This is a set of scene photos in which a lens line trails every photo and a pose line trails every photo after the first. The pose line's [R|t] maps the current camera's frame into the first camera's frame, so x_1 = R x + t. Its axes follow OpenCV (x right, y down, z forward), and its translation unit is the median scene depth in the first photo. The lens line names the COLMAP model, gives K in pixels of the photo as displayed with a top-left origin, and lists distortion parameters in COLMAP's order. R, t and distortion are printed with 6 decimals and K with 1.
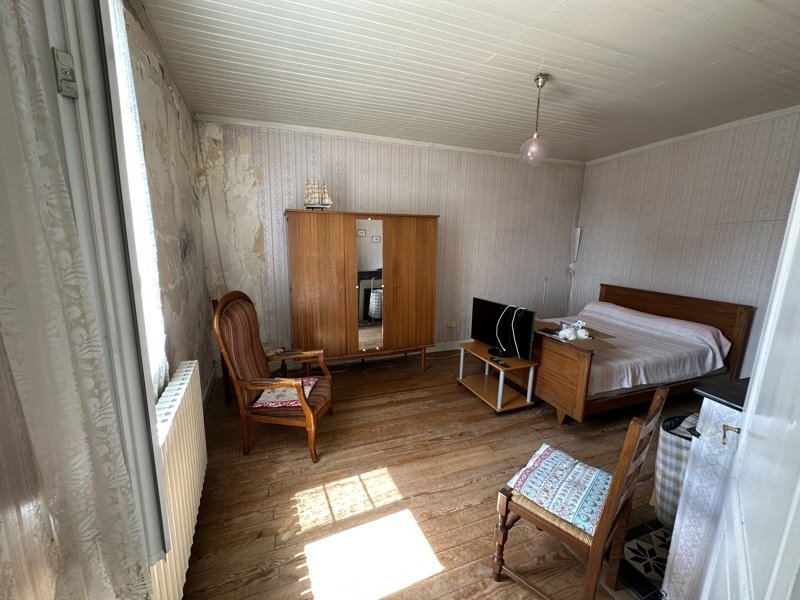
lens RADIAL K [[318.5, 0, 400.2], [0, 318.5, 296.7], [0, 0, 1]] dist [0.002171, 0.000123]
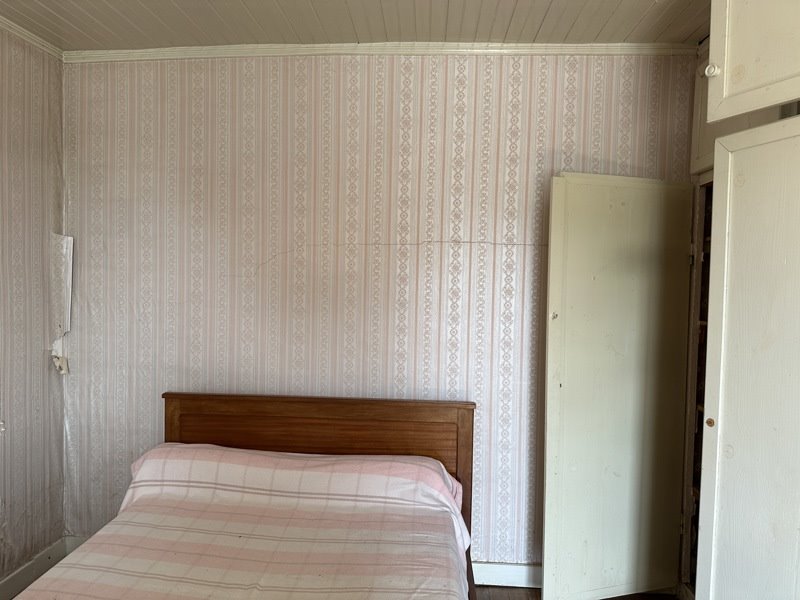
lens RADIAL K [[564.7, 0, 398.9], [0, 564.7, 300.8], [0, 0, 1]] dist [-0.001571, -0.001073]
pose [[0.392193, -0.045987, 0.918733, 0.161994], [0.152582, 0.988167, -0.015672, -0.096376], [-0.907140, 0.146328, 0.394569, 0.514852]]
